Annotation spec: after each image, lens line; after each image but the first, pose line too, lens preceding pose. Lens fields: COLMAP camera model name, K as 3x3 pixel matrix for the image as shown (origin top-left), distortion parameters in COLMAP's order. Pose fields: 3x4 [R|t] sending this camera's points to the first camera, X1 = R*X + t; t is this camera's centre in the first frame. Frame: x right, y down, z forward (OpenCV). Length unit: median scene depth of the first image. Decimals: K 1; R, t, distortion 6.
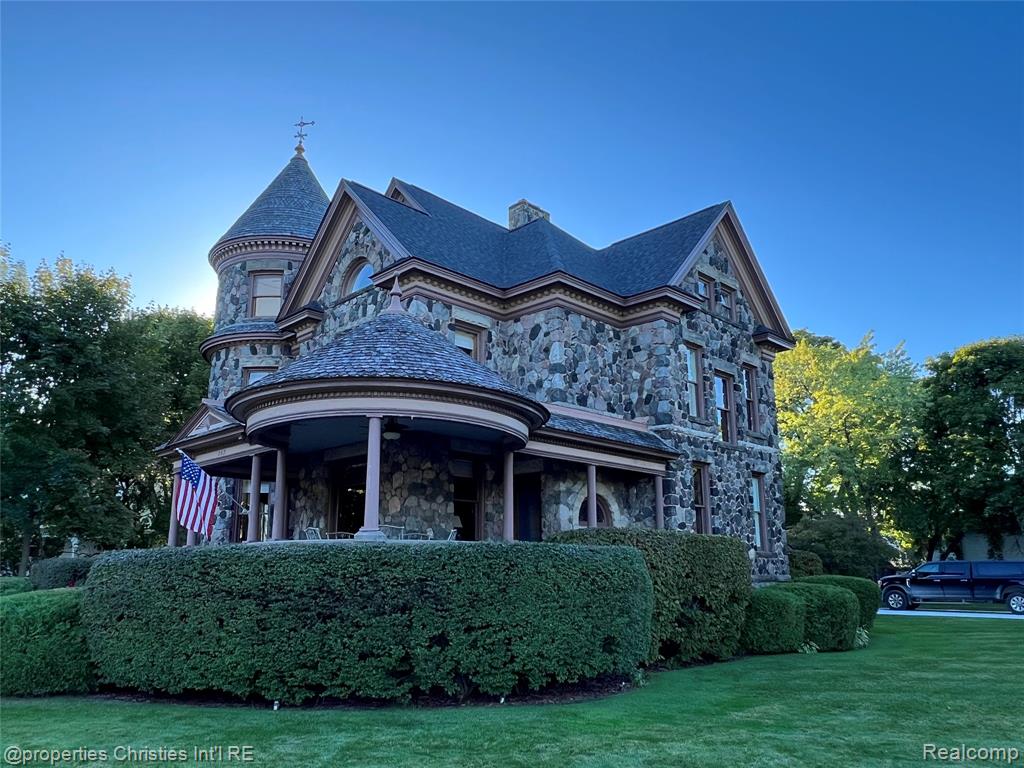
lens RADIAL K [[777.4, 0, 509.2], [0, 777.4, 388.6], [0, 0, 1]] dist [-0.003786, -0.000440]
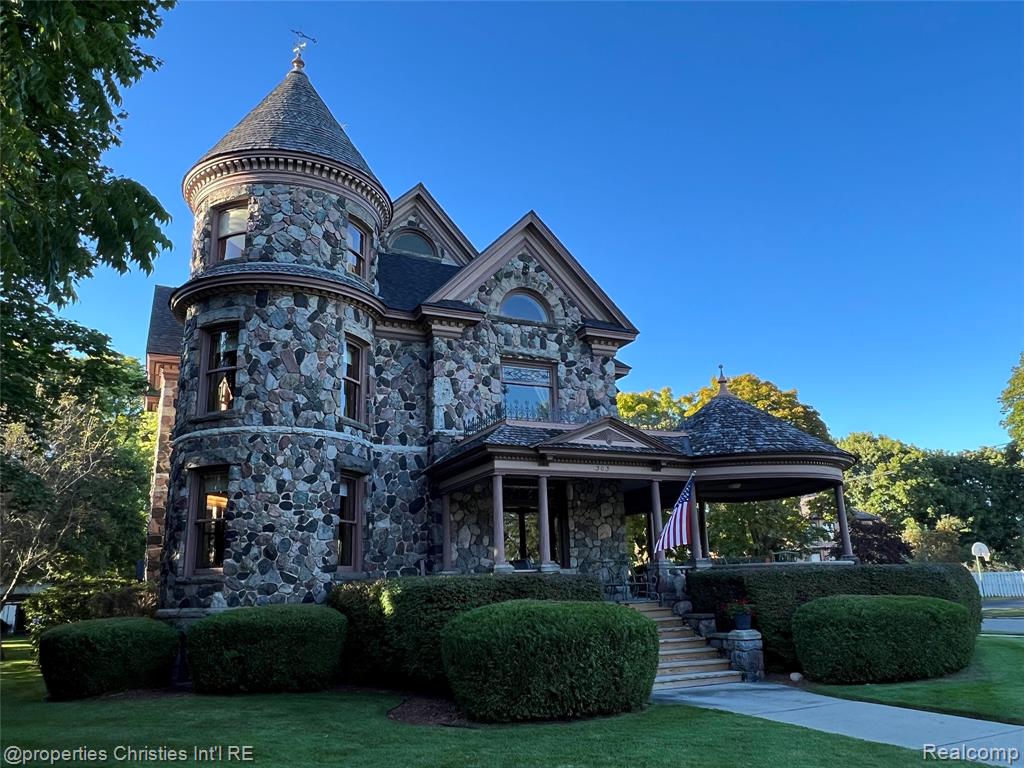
lens RADIAL K [[739.2, 0, 515.5], [0, 739.2, 383.9], [0, 0, 1]] dist [0.000691, -0.001080]
pose [[0.323481, 0.247042, 0.913417, -1.091189], [-0.190197, 0.962591, -0.192985, 0.153201], [-0.926922, -0.111302, 0.358367, 0.651117]]
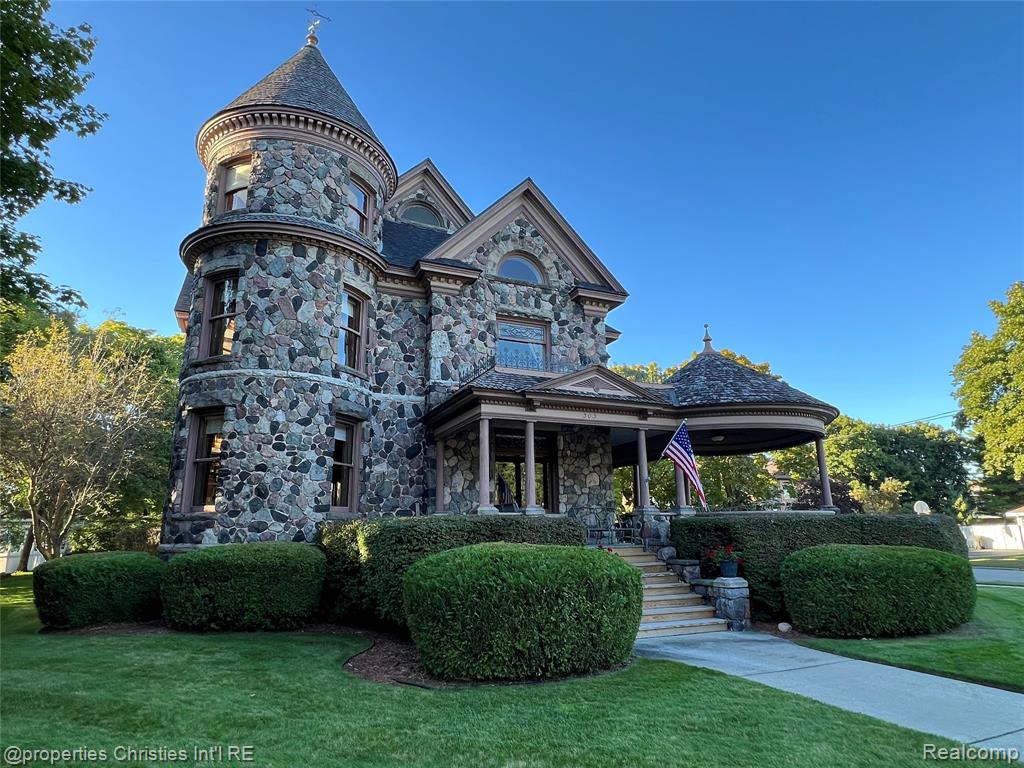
lens RADIAL K [[591.9, 0, 512.0], [0, 591.9, 384.0], [0, 0, 1]] dist [-0.000704, -0.000545]
pose [[0.348391, 0.229360, 0.908855, -0.938822], [-0.207142, 0.964468, -0.163991, 0.159785], [-0.914175, -0.131129, 0.383522, 0.672918]]
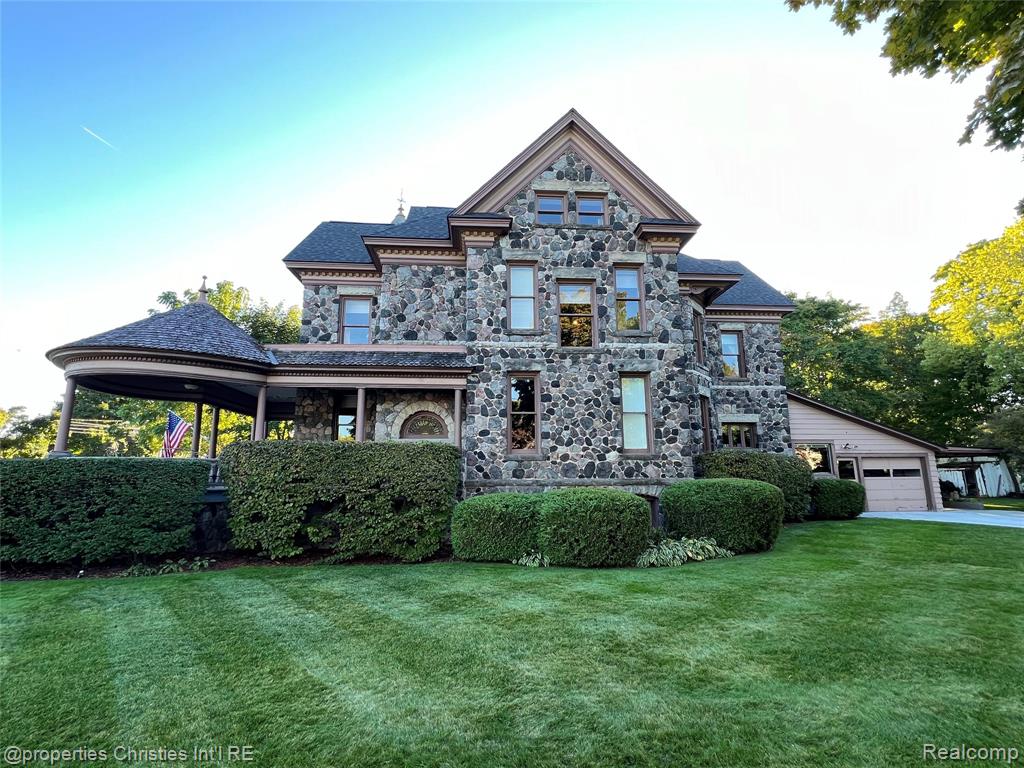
lens RADIAL K [[478.4, 0, 512.0], [0, 478.4, 384.0], [0, 0, 1]] dist [-0.000018, 0.000025]
pose [[0.754941, -0.126297, -0.643517, 0.642930], [0.157241, 0.987516, -0.009343, 0.114600], [0.636663, -0.094134, 0.765375, 0.495719]]
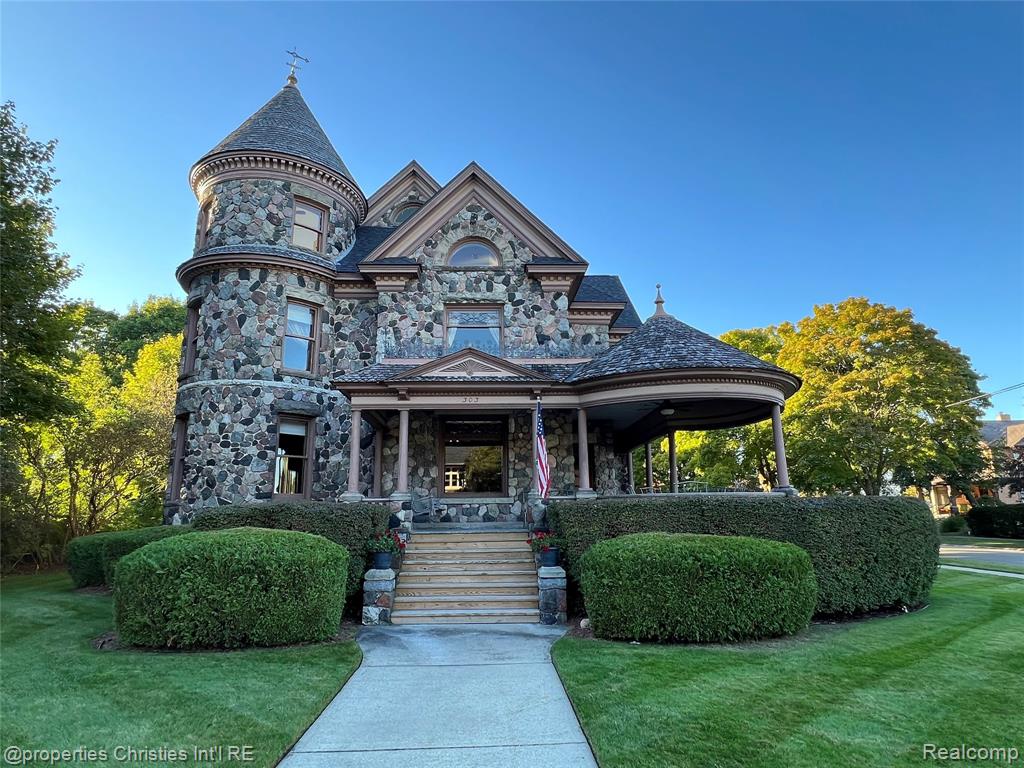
lens RADIAL K [[591.9, 0, 512.0], [0, 591.9, 384.0], [0, 0, 1]] dist [-0.000704, -0.000545]
pose [[0.673690, 0.159055, 0.721695, -0.745751], [-0.164636, 0.984324, -0.063251, 0.085733], [-0.720442, -0.076205, 0.689315, 0.366468]]
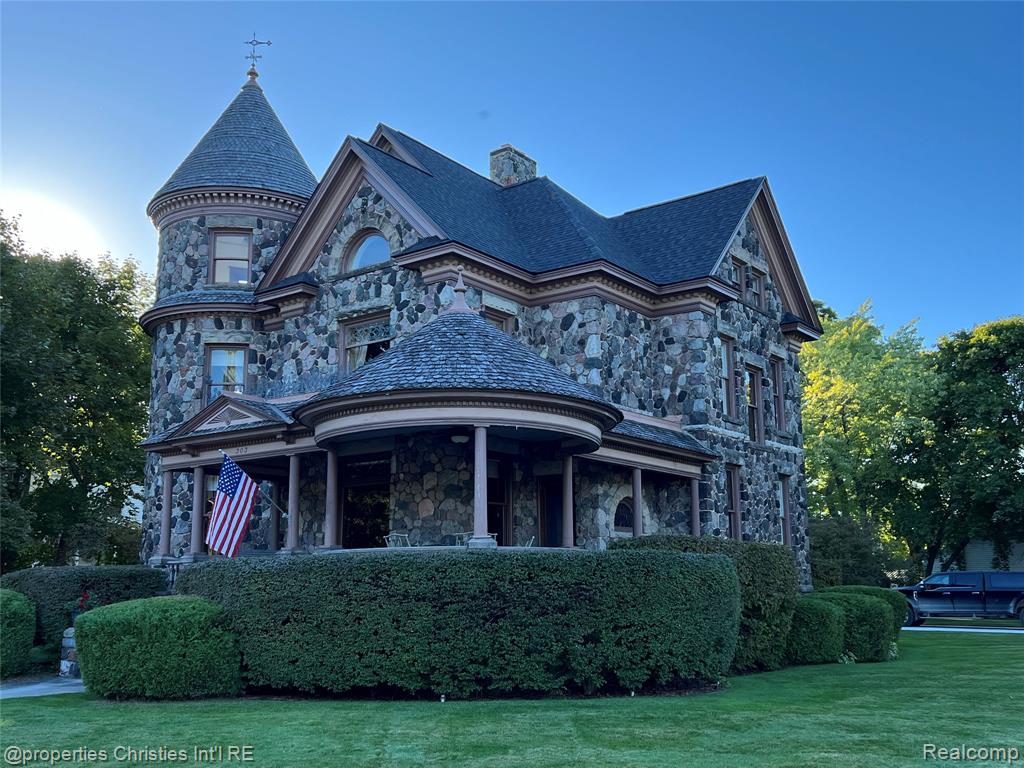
lens RADIAL K [[1040.5, 0, 508.7], [0, 1040.5, 386.6], [0, 0, 1]] dist [0.156675, -0.386045]
pose [[0.990951, 0.023646, 0.132125, -0.189133], [-0.029482, 0.998666, 0.042385, -0.044285], [-0.130947, -0.045896, 0.990326, -0.209792]]
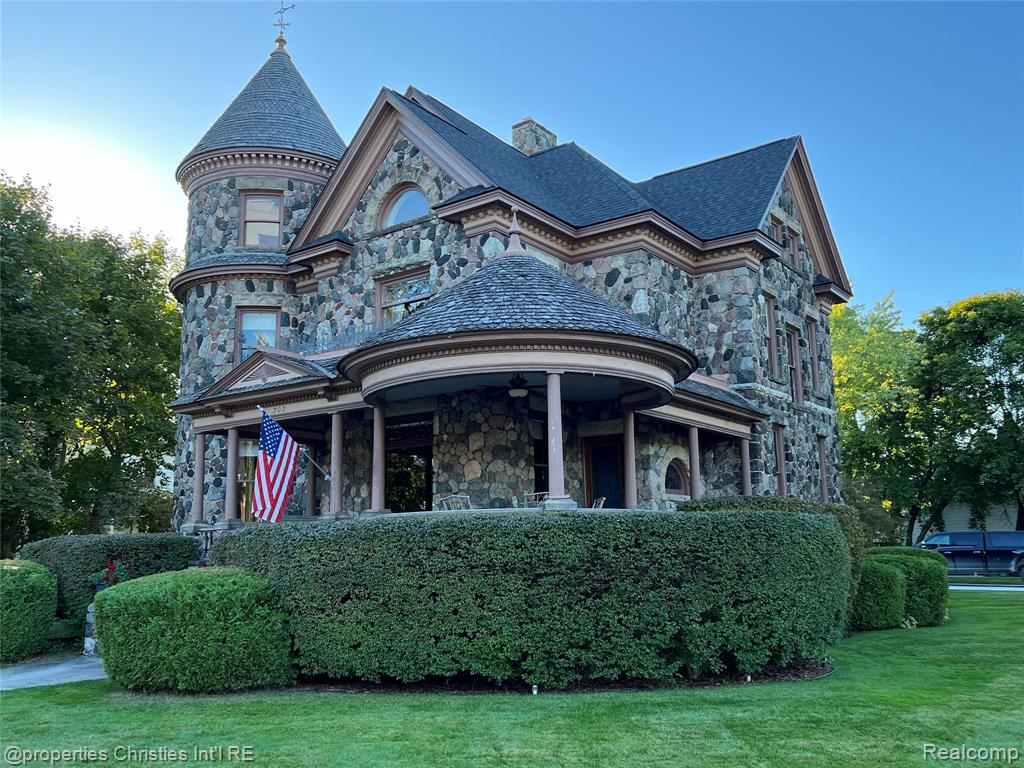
lens RADIAL K [[911.6, 0, 505.7], [0, 911.6, 372.0], [0, 0, 1]] dist [0.128304, -0.257077]
pose [[0.989573, 0.016258, 0.143112, -0.226065], [-0.022268, 0.998931, 0.040498, -0.003903], [-0.142301, -0.043263, 0.988878, -0.023287]]
